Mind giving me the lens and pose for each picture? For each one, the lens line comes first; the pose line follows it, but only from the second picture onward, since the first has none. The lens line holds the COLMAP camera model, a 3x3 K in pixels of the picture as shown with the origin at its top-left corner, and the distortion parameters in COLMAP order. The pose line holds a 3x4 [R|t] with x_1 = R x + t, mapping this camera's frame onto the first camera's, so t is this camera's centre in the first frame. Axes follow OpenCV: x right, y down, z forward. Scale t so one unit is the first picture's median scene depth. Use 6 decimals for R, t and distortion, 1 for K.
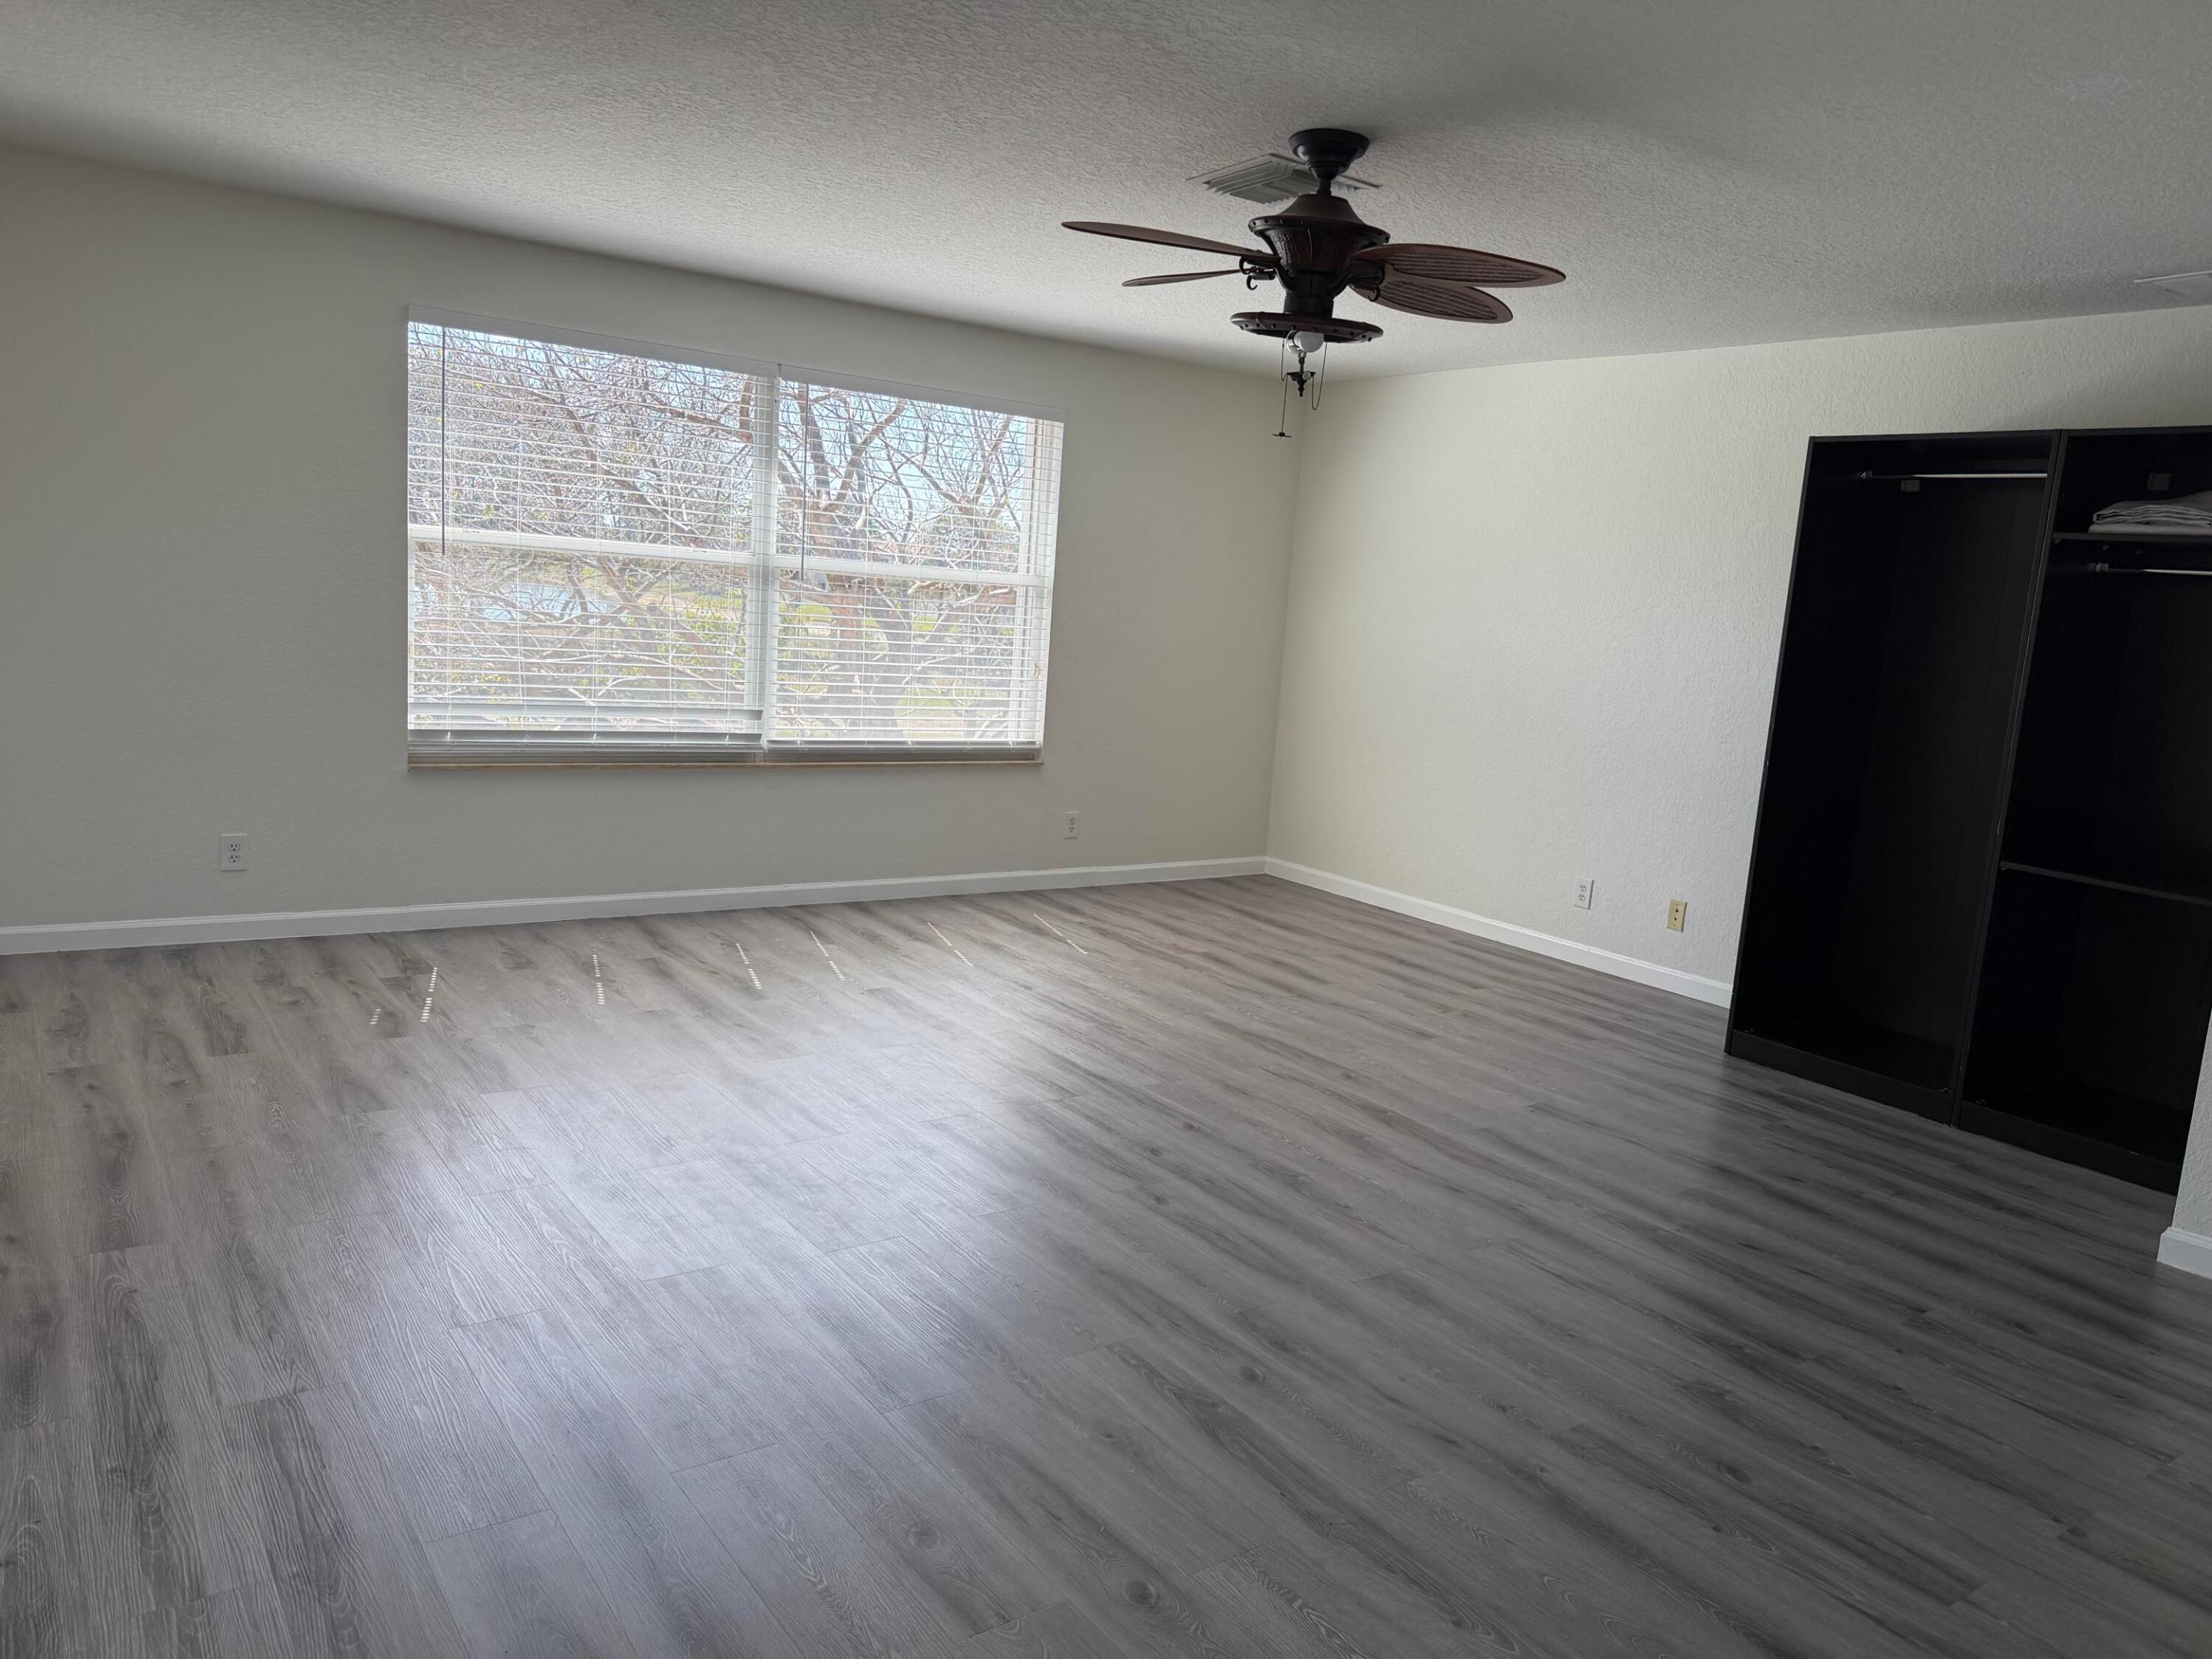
lens RADIAL K [[1545.3, 0, 1114.7], [0, 1545.3, 832.6], [0, 0, 1]] dist [0.068105, -0.077516]
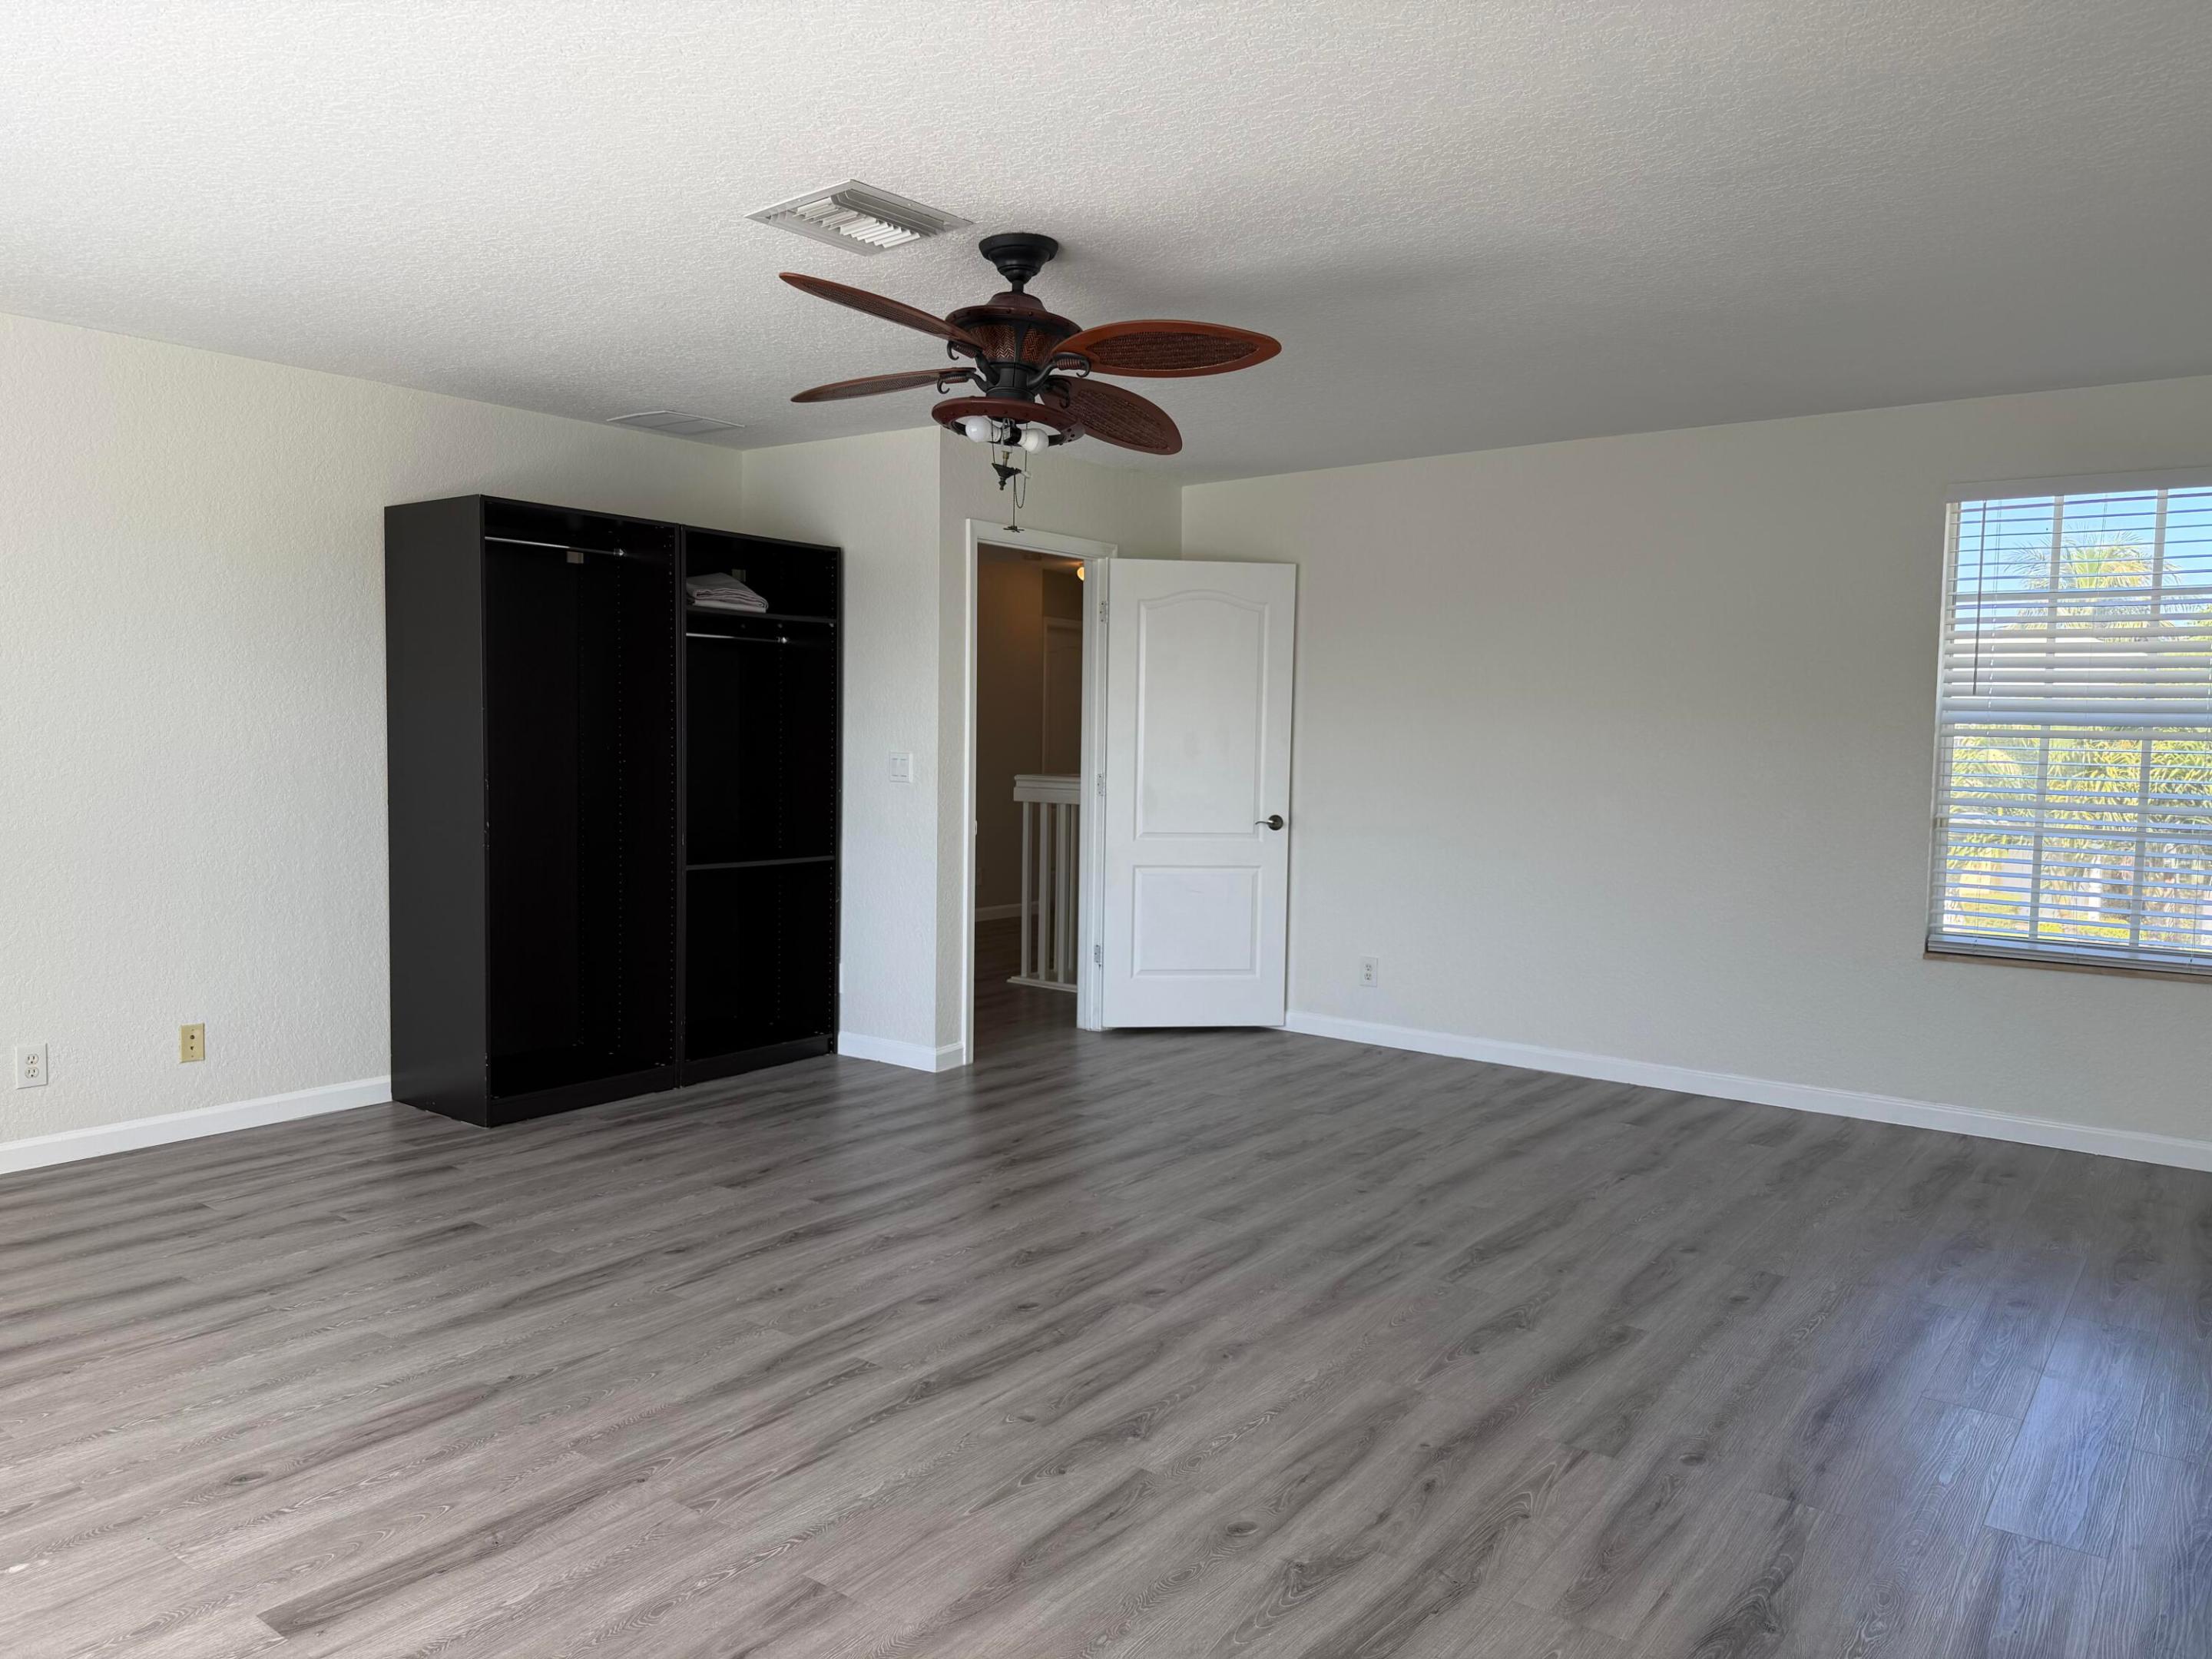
lens RADIAL K [[1545.3, 0, 1118.3], [0, 1545.3, 825.5], [0, 0, 1]] dist [0.068105, -0.077516]
pose [[-0.304312, -0.137618, 0.942579, -0.688039], [0.111846, 0.977503, 0.178827, -0.191445], [-0.945984, 0.159843, -0.282073, 0.990121]]
